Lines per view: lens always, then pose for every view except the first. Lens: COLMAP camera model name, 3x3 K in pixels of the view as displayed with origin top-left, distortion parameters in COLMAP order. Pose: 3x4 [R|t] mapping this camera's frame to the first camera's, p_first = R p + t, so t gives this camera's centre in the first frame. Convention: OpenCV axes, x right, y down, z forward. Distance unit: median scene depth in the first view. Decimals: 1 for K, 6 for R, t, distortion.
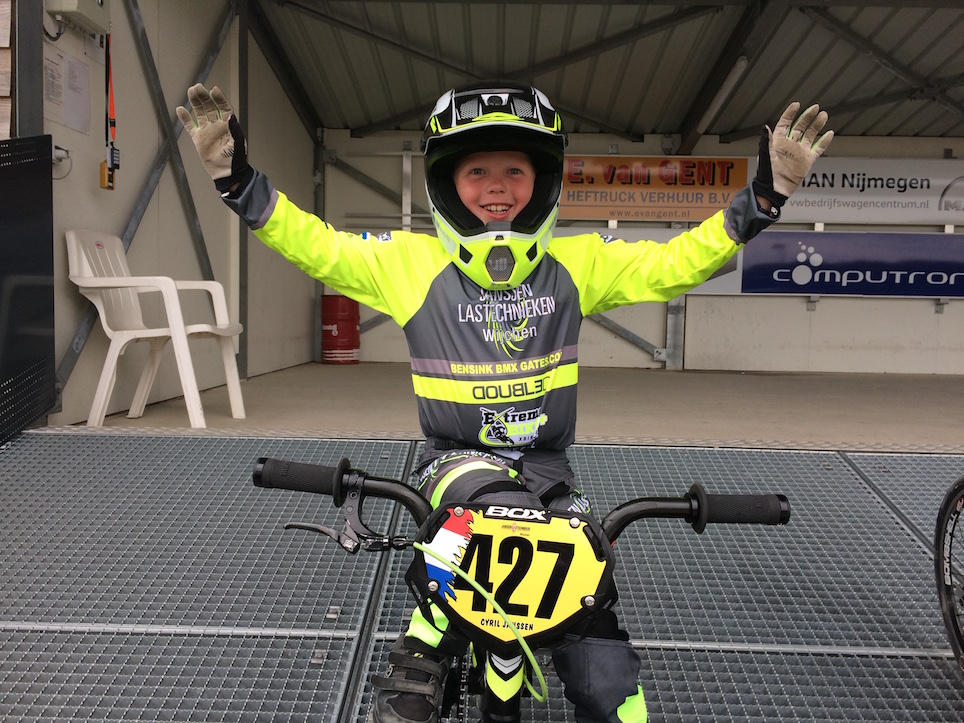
lens RADIAL K [[820.2, 0, 482.0], [0, 820.2, 361.5], [0, 0, 1]] dist [0.053865, -0.010110]
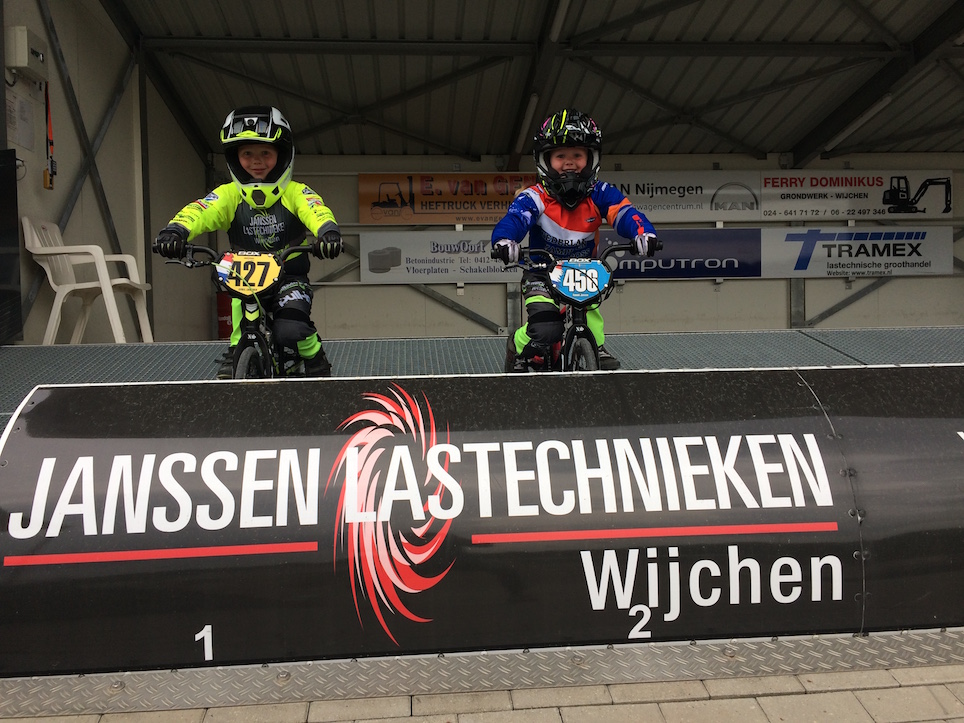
lens RADIAL K [[801.4, 0, 468.3], [0, 801.4, 362.1], [0, 0, 1]] dist [0.067554, 0.003770]
pose [[0.994909, -0.042457, 0.091397, 0.055538], [0.045160, 0.998595, -0.027719, 0.070929], [-0.090092, 0.031706, 0.995429, -0.201019]]
